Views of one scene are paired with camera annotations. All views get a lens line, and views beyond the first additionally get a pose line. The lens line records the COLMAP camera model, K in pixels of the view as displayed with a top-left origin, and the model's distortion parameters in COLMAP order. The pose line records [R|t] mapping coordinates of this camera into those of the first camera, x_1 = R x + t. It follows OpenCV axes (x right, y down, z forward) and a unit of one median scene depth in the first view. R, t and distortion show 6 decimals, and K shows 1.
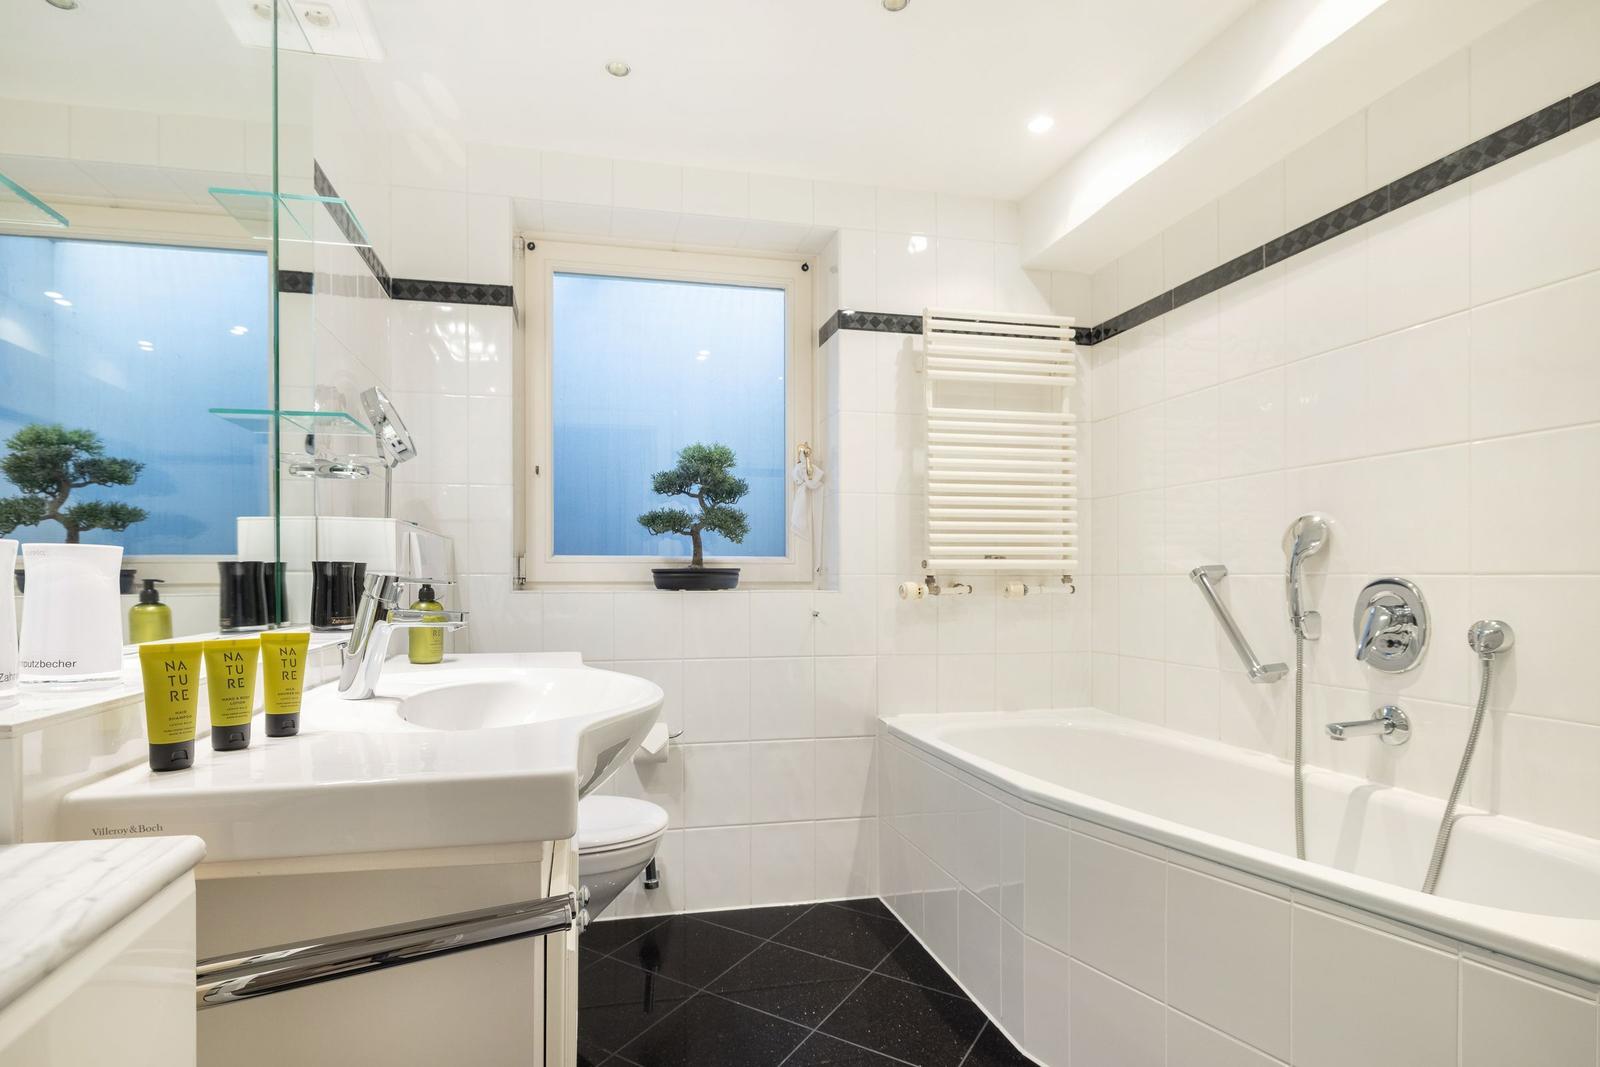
lens RADIAL K [[909.3, 0, 800.0], [0, 909.3, 533.5], [0, 0, 1]] dist [0.000456, 0.000418]
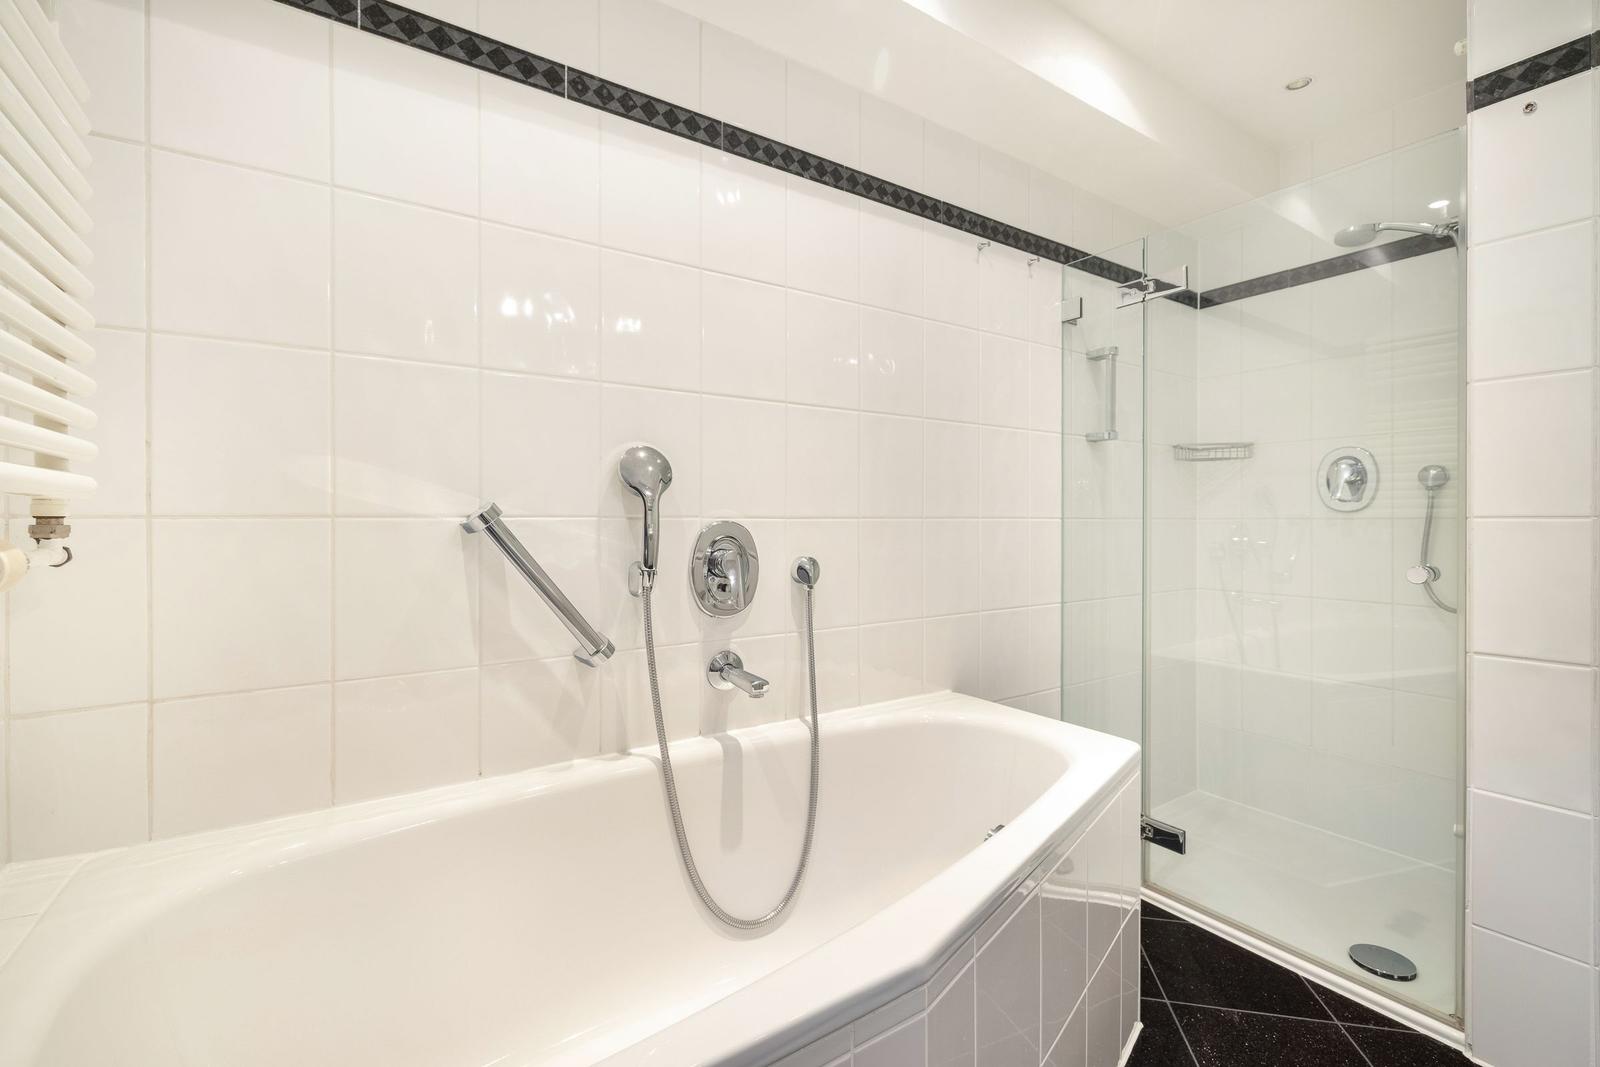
lens RADIAL K [[909.3, 0, 800.0], [0, 909.3, 533.5], [0, 0, 1]] dist [0.000456, 0.000418]
pose [[-0.476840, -0.006883, 0.878963, -0.262337], [-0.036496, 0.999262, -0.011974, 0.070124], [-0.878232, -0.037788, -0.476739, 1.404129]]
